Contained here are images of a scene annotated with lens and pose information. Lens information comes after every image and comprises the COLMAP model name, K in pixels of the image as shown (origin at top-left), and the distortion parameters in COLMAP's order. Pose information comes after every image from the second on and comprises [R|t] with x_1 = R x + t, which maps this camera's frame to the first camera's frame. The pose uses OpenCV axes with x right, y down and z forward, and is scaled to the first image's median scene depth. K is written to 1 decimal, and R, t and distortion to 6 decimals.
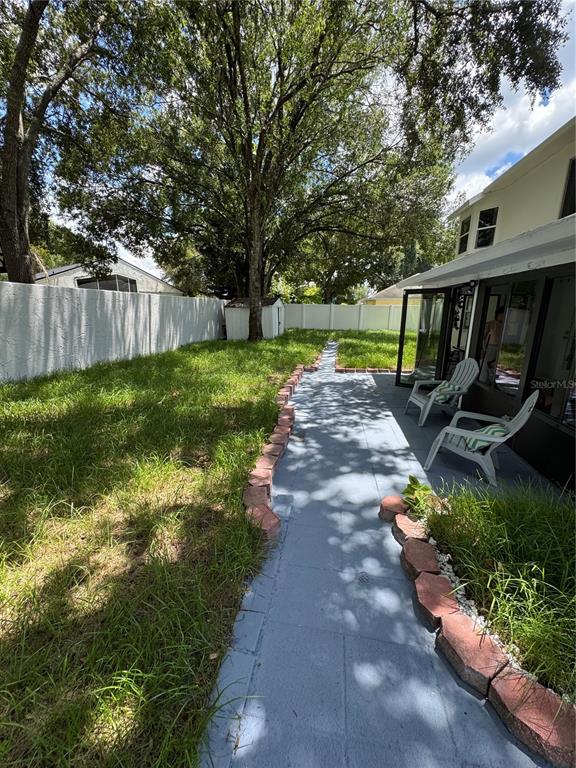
lens RADIAL K [[306.4, 0, 286.4], [0, 306.4, 381.7], [0, 0, 1]] dist [-0.004285, 0.000172]
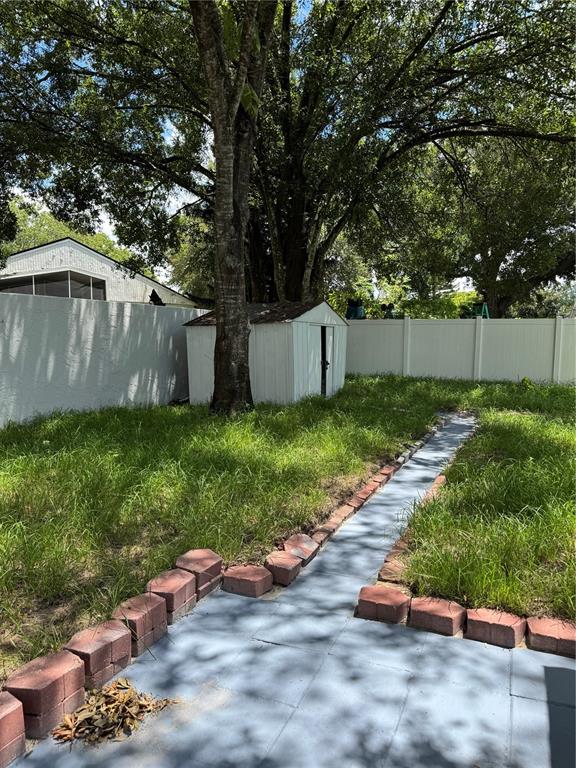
lens RADIAL K [[543.7, 0, 289.7], [0, 543.7, 387.0], [0, 0, 1]] dist [0.063664, 0.000780]
pose [[0.969382, 0.014716, -0.245118, 0.453276], [-0.047619, 0.990520, -0.128854, -0.303156], [0.240898, 0.136581, 0.960892, 1.365992]]
